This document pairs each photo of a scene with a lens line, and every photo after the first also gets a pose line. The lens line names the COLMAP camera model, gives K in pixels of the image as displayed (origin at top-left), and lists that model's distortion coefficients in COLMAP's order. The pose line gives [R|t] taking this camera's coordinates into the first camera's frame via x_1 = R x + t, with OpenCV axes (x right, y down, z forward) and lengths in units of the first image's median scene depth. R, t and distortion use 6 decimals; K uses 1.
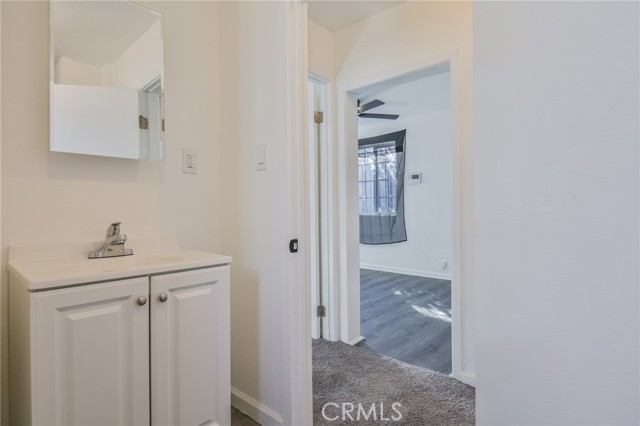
lens RADIAL K [[336.1, 0, 320.0], [0, 336.1, 213.0], [0, 0, 1]] dist [-0.000405, -0.000042]
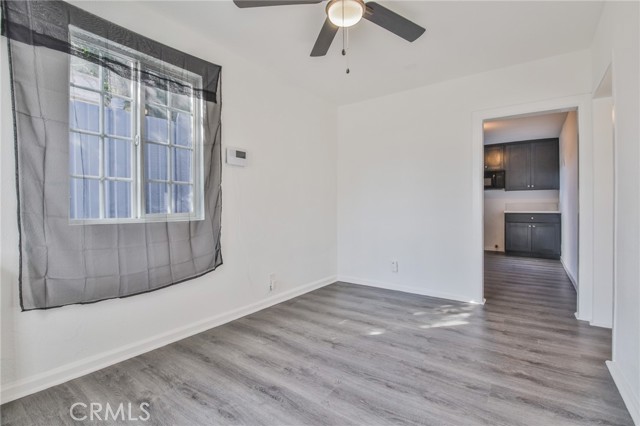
lens RADIAL K [[296.7, 0, 322.4], [0, 296.7, 206.6], [0, 0, 1]] dist [0.001117, -0.000476]
pose [[-0.125337, 0.008525, 0.992078, -0.256480], [0.012525, 0.999897, -0.007010, -0.008440], [-0.992035, 0.011547, -0.125430, 0.896154]]
